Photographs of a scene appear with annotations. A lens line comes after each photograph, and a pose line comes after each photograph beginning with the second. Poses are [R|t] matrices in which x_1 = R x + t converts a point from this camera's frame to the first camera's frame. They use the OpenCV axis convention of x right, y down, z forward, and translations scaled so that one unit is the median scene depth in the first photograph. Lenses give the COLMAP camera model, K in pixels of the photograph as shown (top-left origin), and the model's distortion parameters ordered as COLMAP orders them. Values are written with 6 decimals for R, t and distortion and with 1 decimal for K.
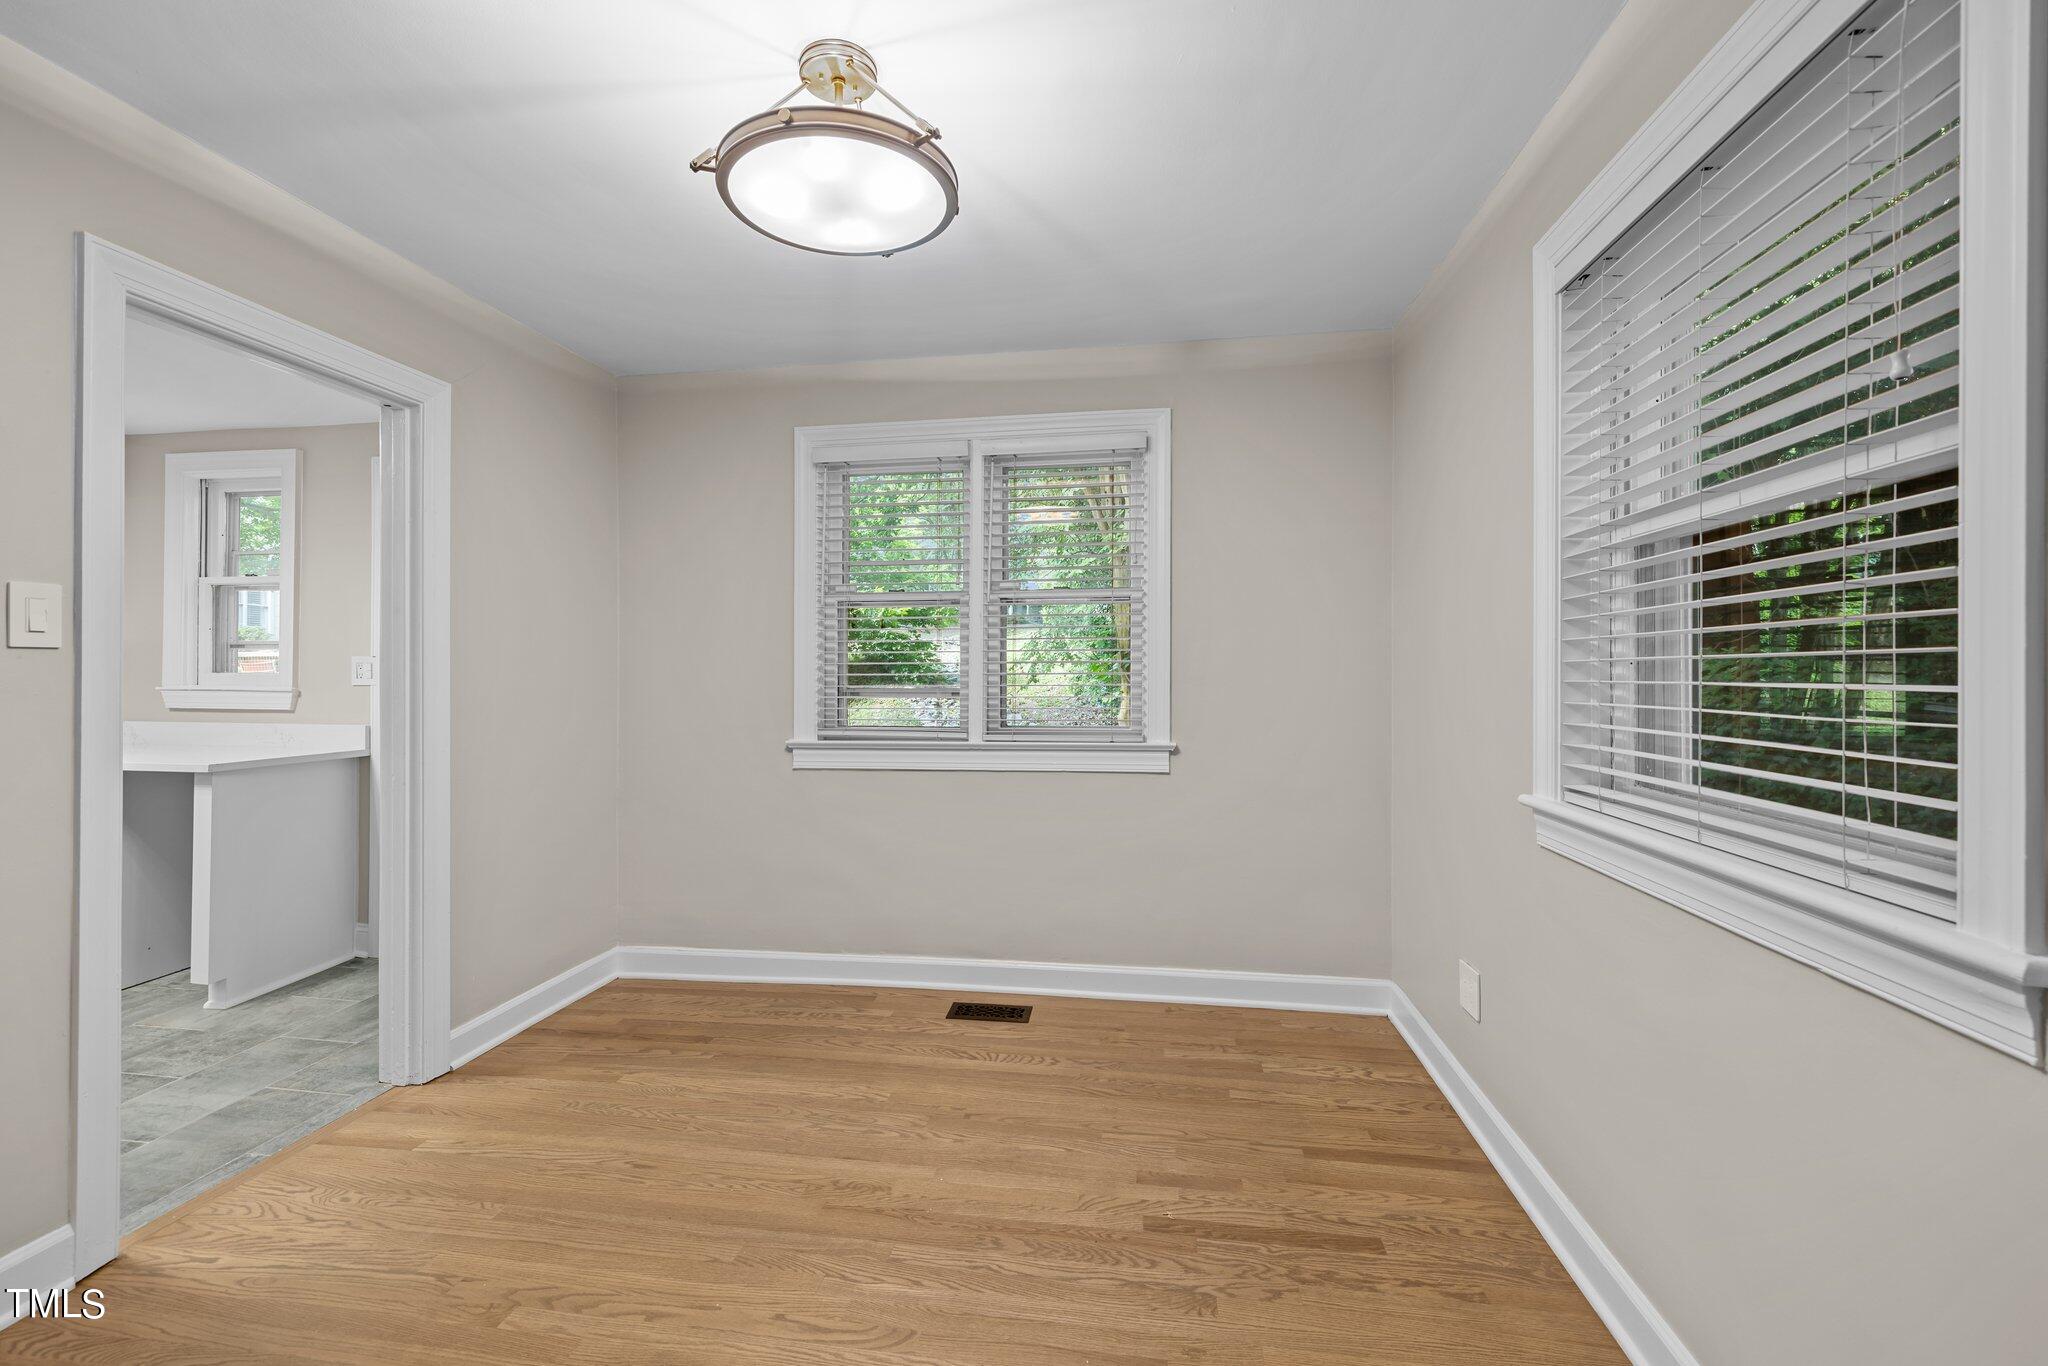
lens RADIAL K [[878.1, 0, 1026.1], [0, 878.1, 674.2], [0, 0, 1]] dist [-0.000316, 0.000414]
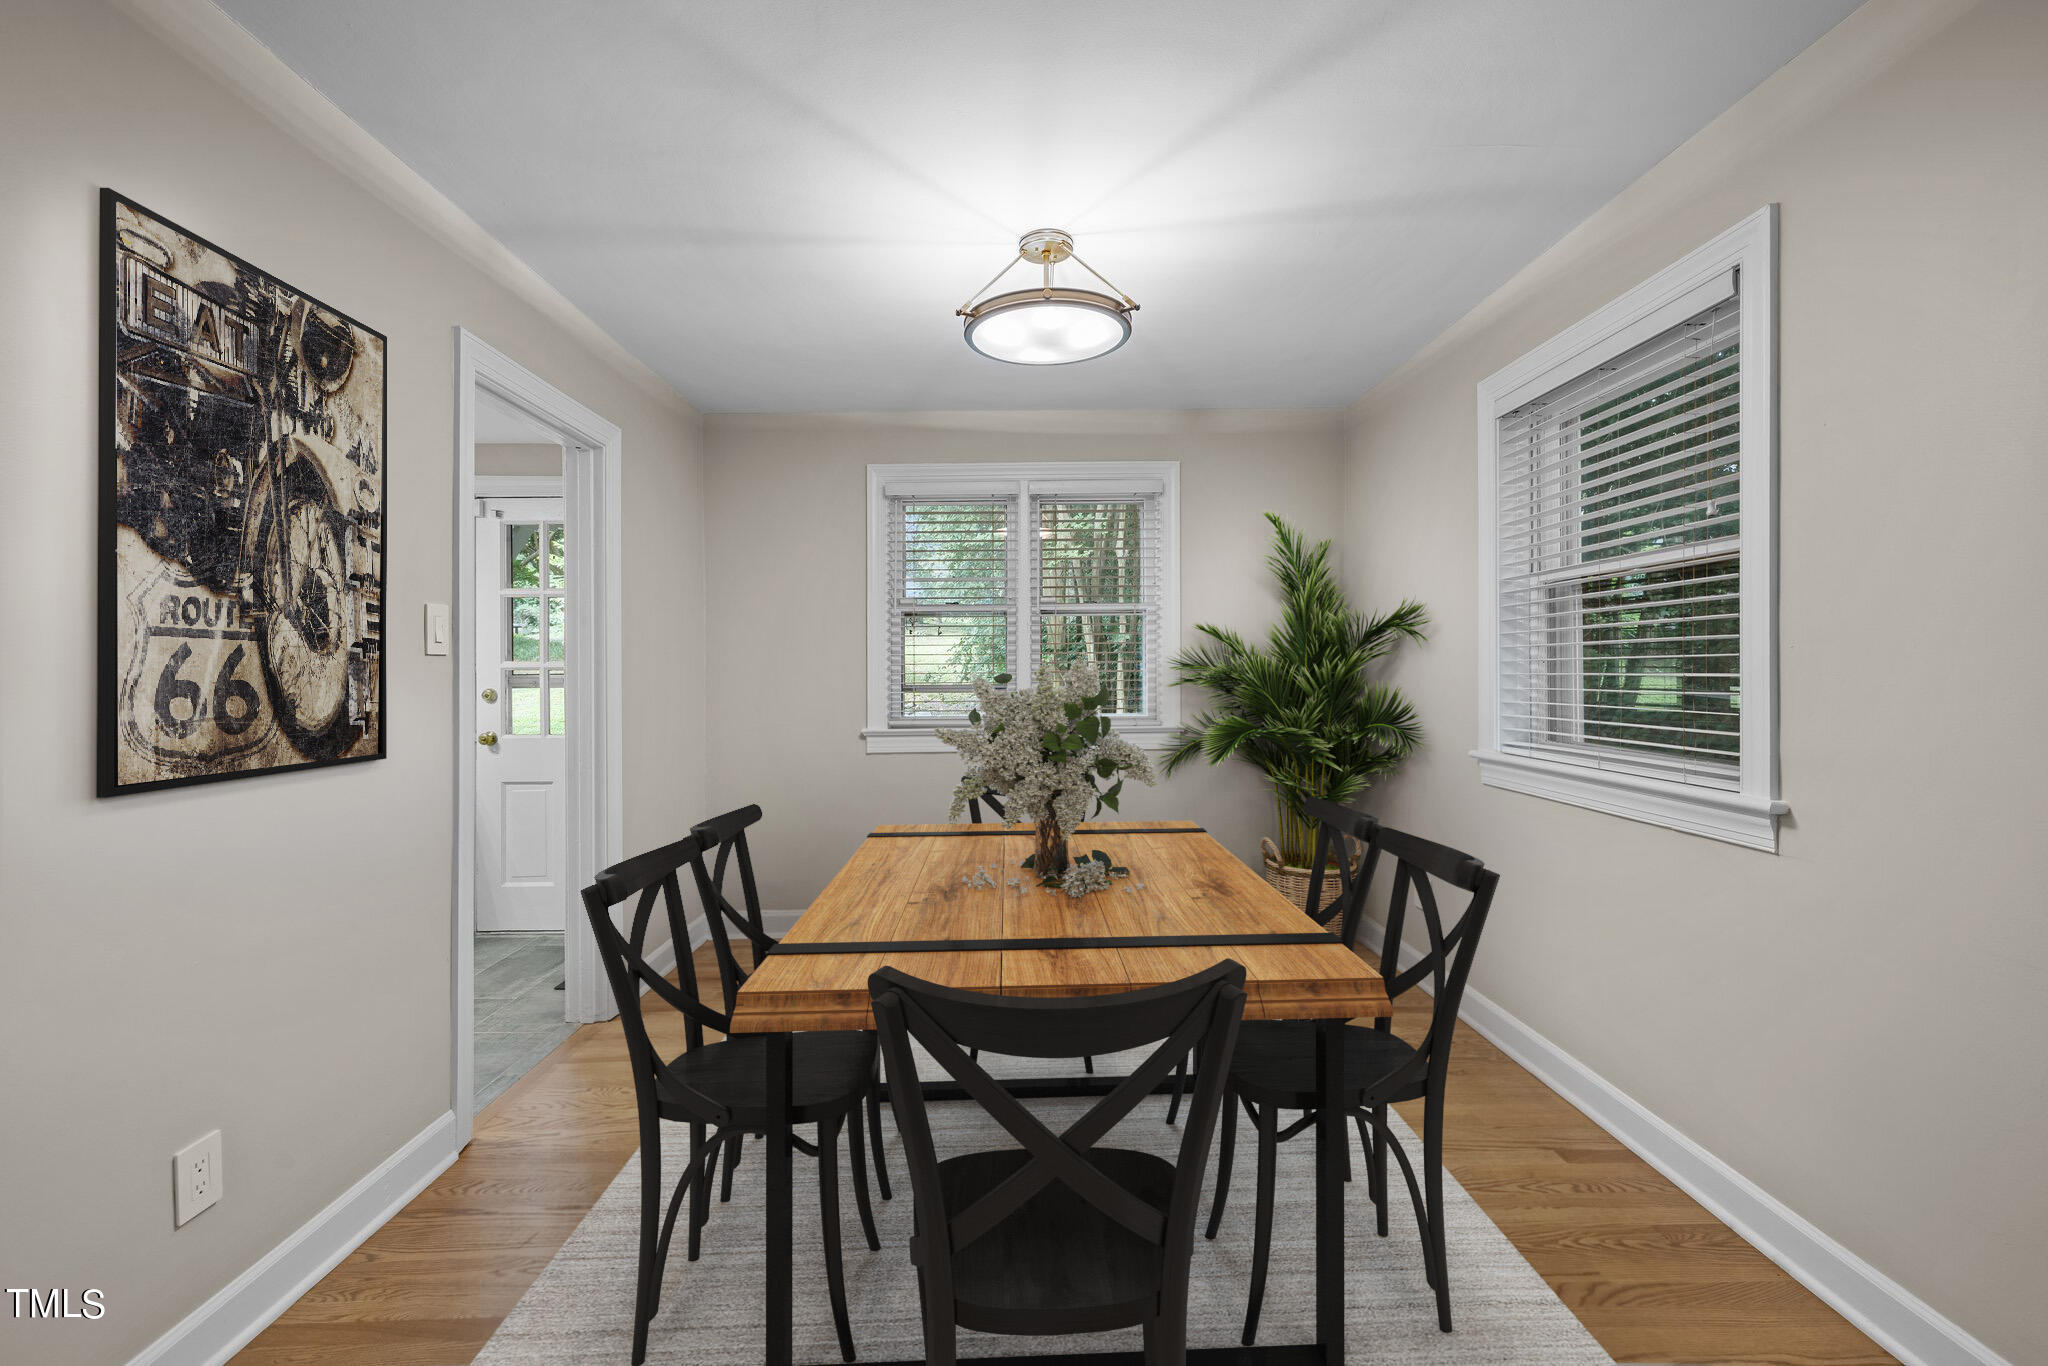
lens RADIAL K [[878.1, 0, 1023.6], [0, 878.1, 676.9], [0, 0, 1]] dist [-0.000316, 0.000414]
pose [[0.985910, -0.006926, 0.167132, -0.332469], [0.006182, 0.999969, 0.004971, 0.000107], [-0.167162, -0.003868, 0.985922, -0.263594]]
